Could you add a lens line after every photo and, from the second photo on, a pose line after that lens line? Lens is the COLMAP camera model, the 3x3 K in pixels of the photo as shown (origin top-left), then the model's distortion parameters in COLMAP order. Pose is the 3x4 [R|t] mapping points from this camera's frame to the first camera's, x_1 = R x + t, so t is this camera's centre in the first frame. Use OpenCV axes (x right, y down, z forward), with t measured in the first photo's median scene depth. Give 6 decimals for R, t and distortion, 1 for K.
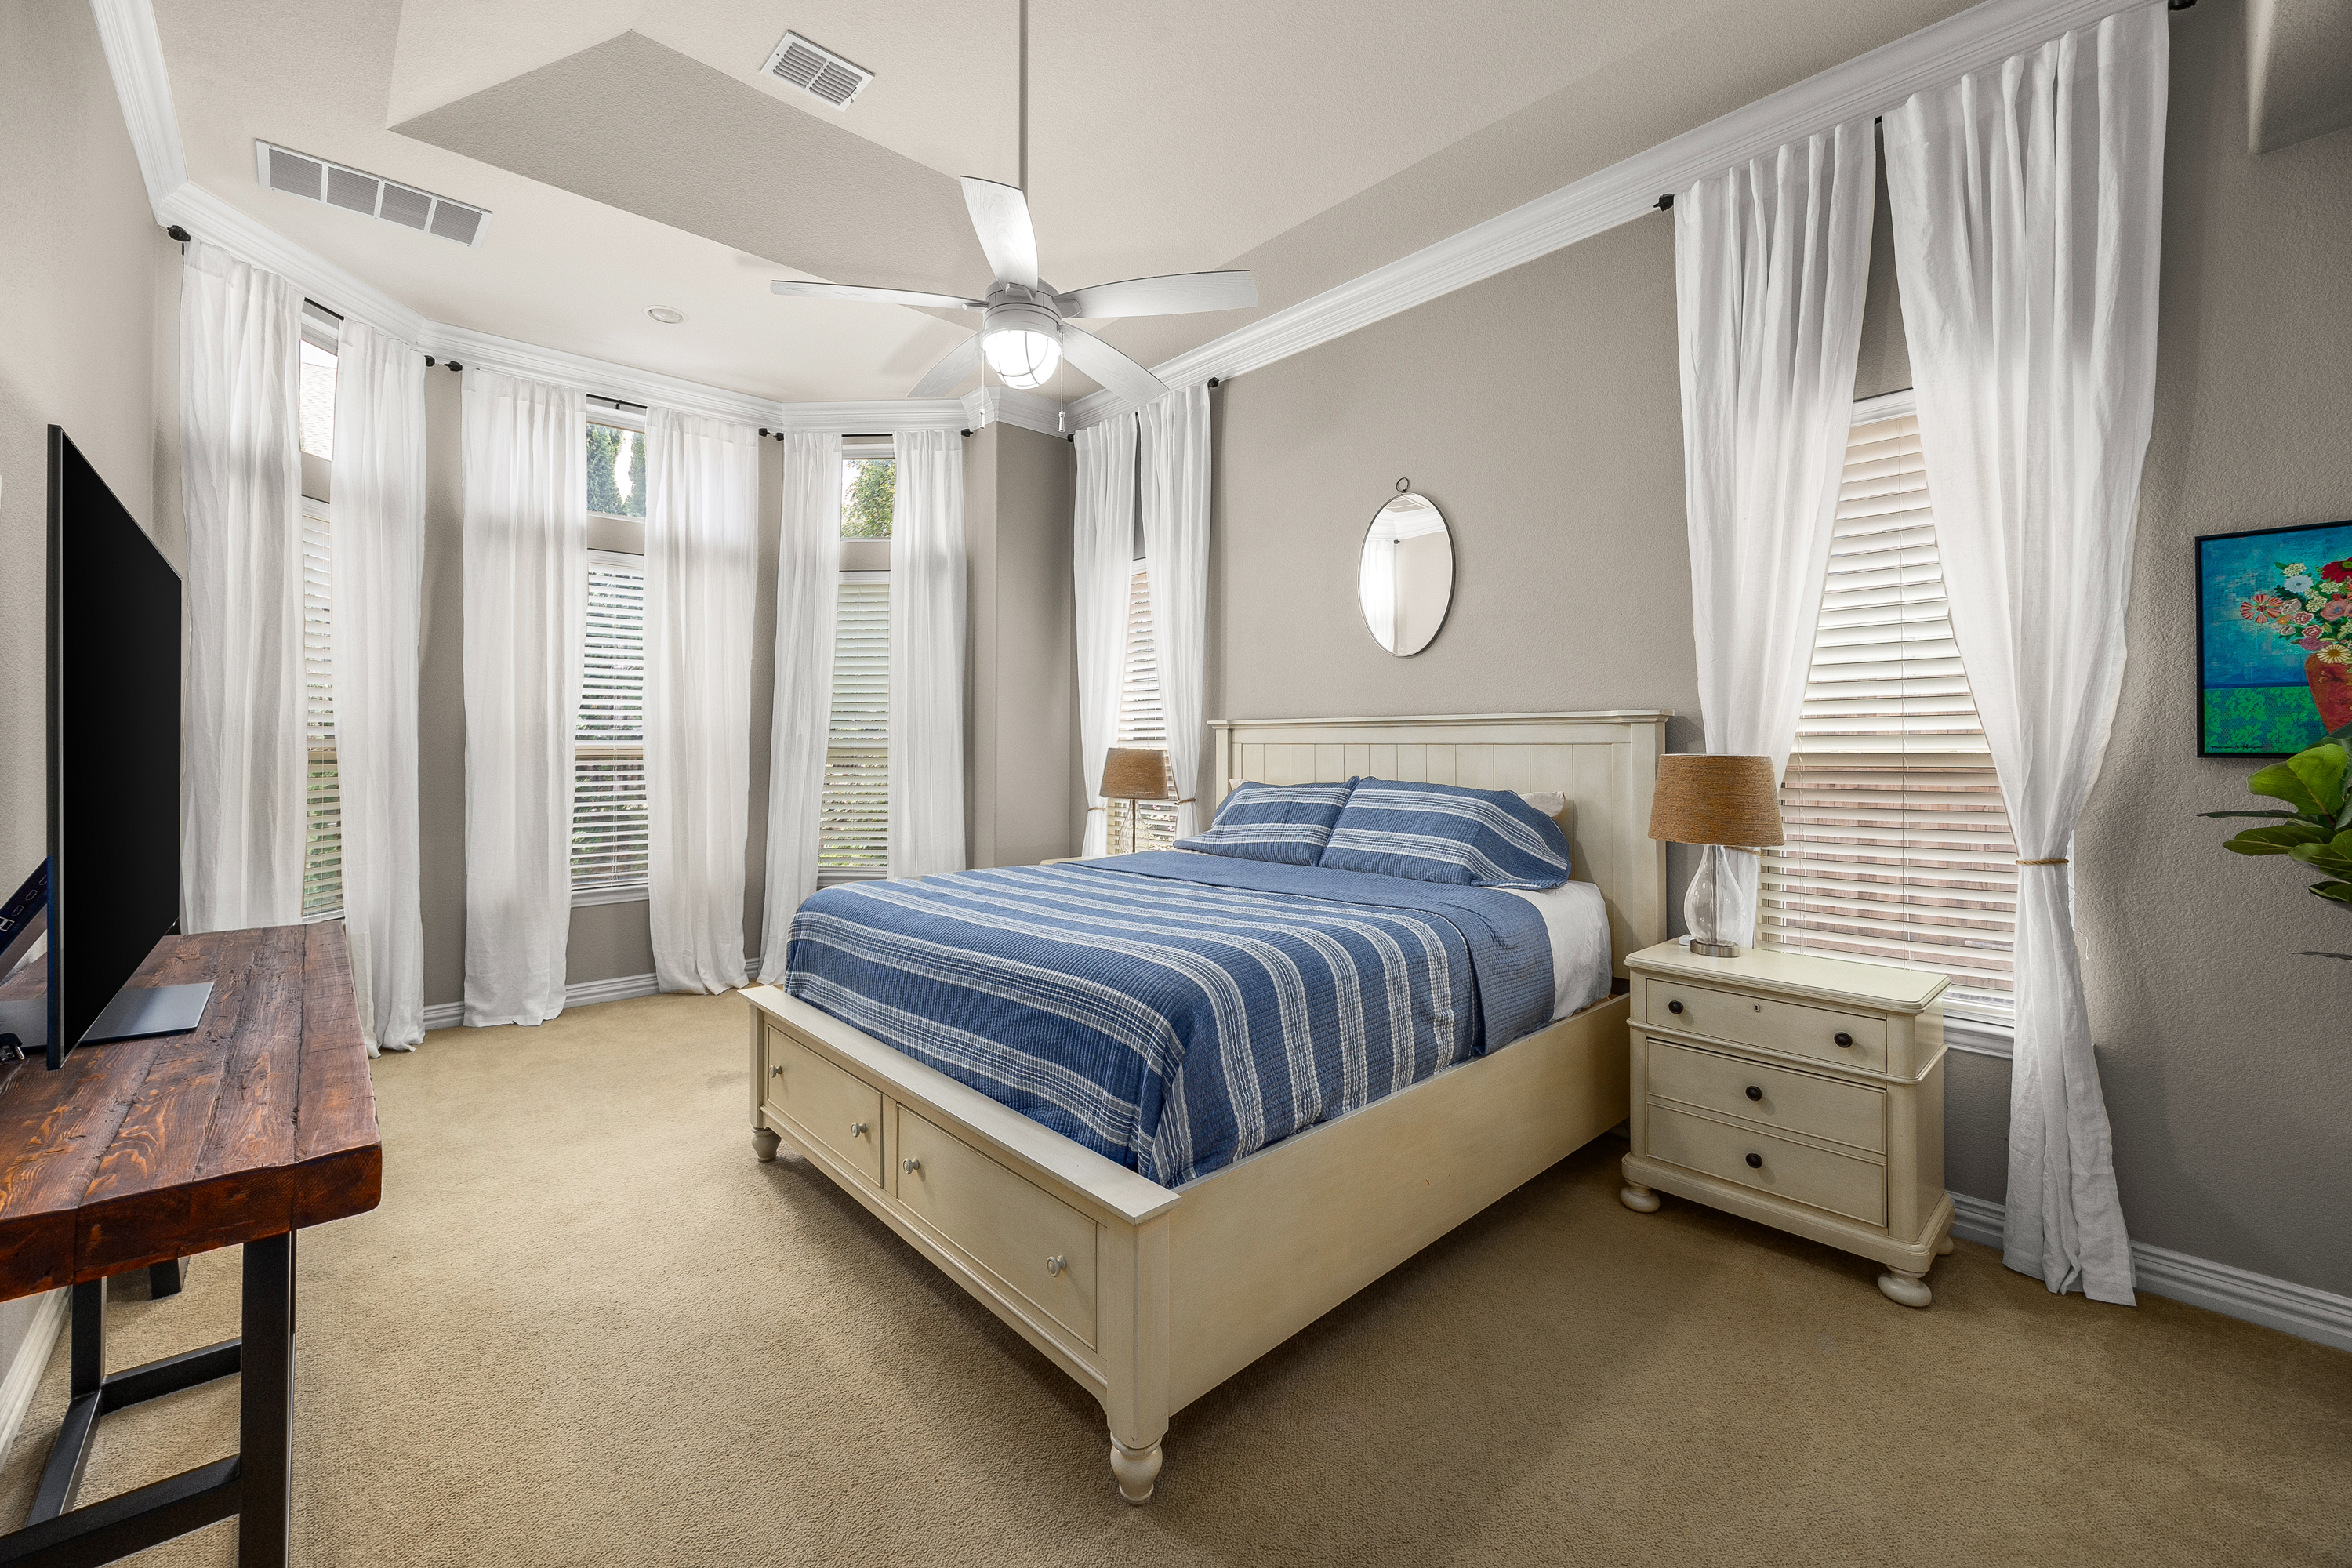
lens RADIAL K [[935.0, 0, 1179.5], [0, 935.0, 733.8], [0, 0, 1]] dist [-0.008269, -0.000123]
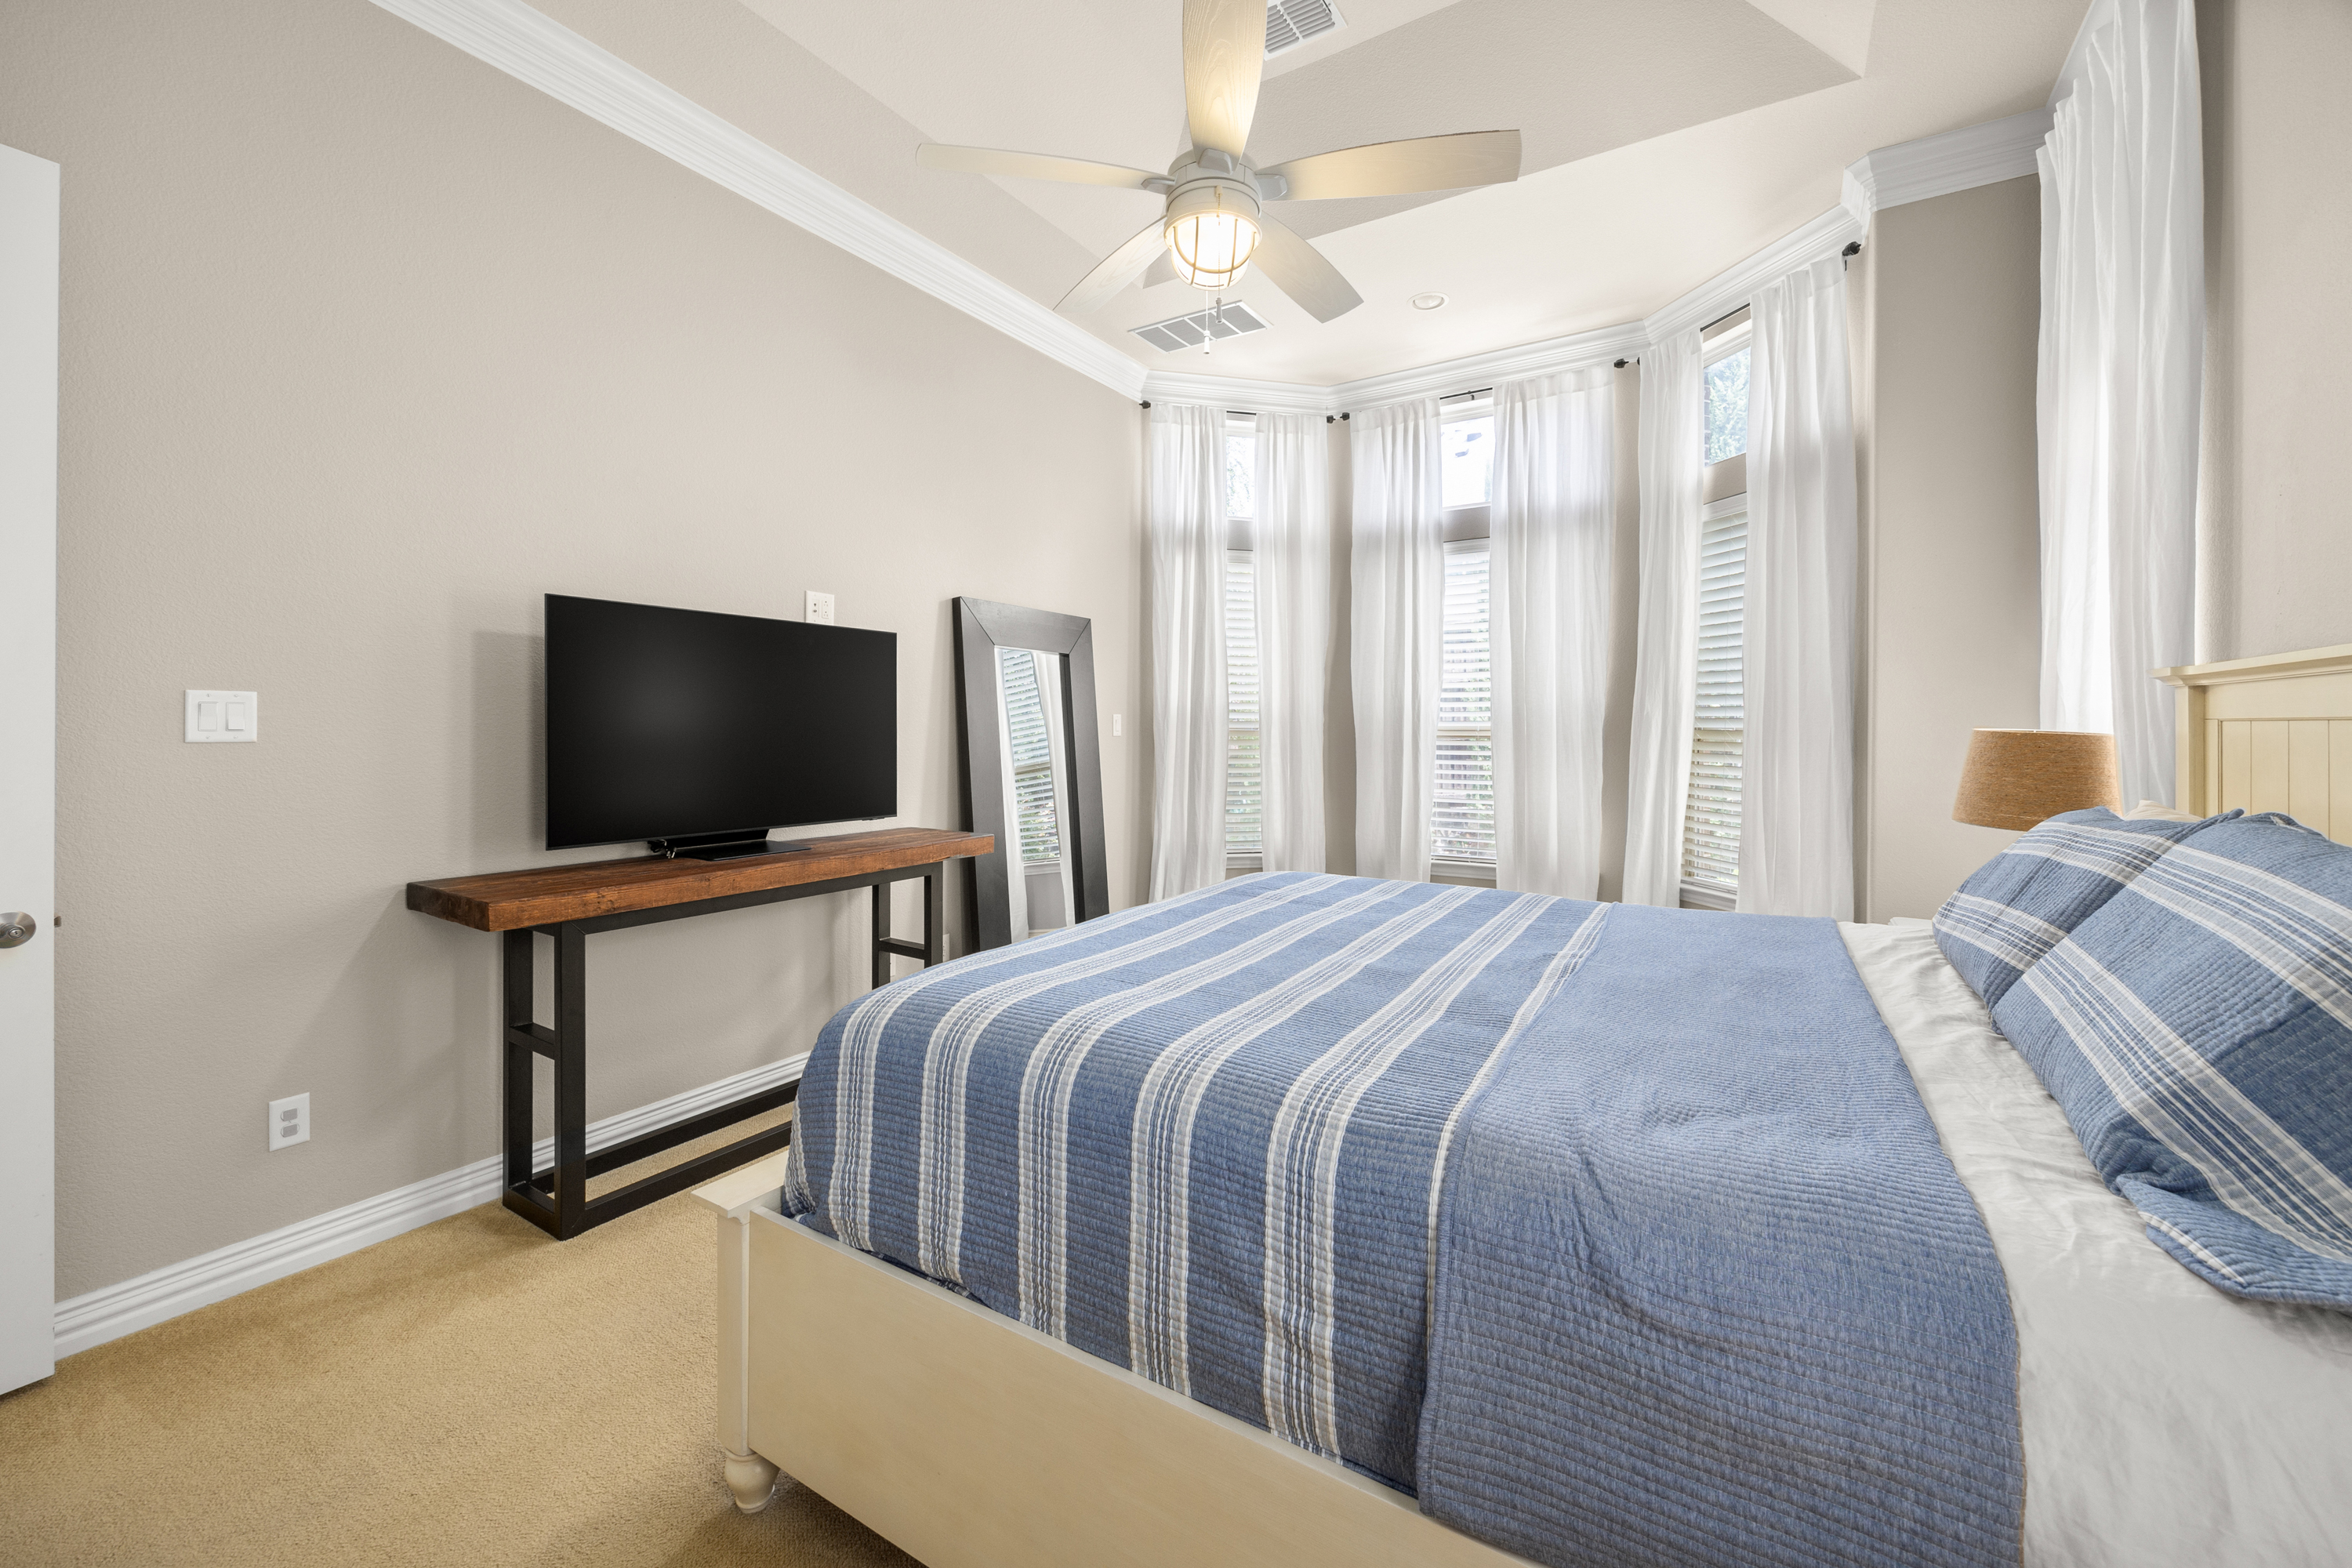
lens RADIAL K [[959.0, 0, 1130.1], [0, 959.0, 728.3], [0, 0, 1]] dist [-0.001440, -0.000076]
pose [[0.234270, 0.000417, -0.972171, 0.418490], [0.010605, 0.999939, 0.002984, 0.007252], [0.972114, -0.011009, 0.234251, 0.479753]]
